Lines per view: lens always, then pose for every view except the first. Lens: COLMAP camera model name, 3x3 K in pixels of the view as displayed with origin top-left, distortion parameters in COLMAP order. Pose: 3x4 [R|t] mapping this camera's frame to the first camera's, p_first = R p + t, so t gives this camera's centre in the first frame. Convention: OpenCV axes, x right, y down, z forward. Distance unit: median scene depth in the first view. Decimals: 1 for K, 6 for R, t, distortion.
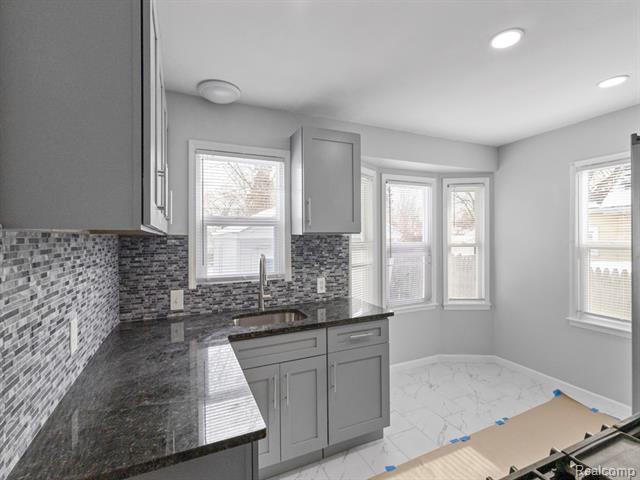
lens RADIAL K [[296.9, 0, 316.9], [0, 296.9, 239.0], [0, 0, 1]] dist [0.003029, 0.001694]
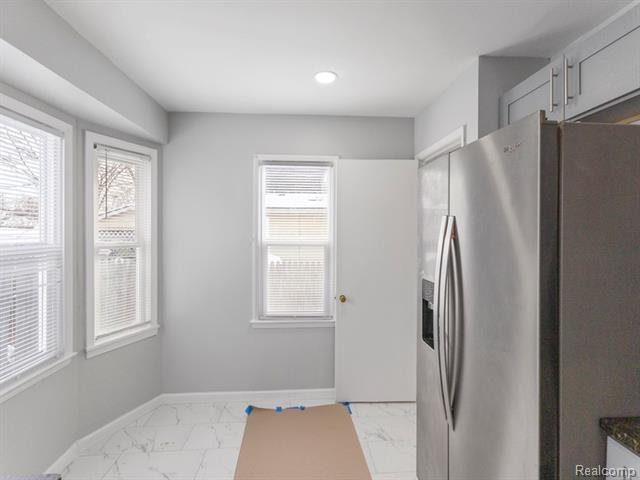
lens RADIAL K [[296.9, 0, 319.1], [0, 296.9, 236.1], [0, 0, 1]] dist [0.003029, 0.001694]
pose [[0.331366, -0.001477, 0.943501, 0.032616], [-0.001104, 0.999997, 0.001953, -0.001508], [-0.943502, -0.001689, 0.331364, 0.393722]]
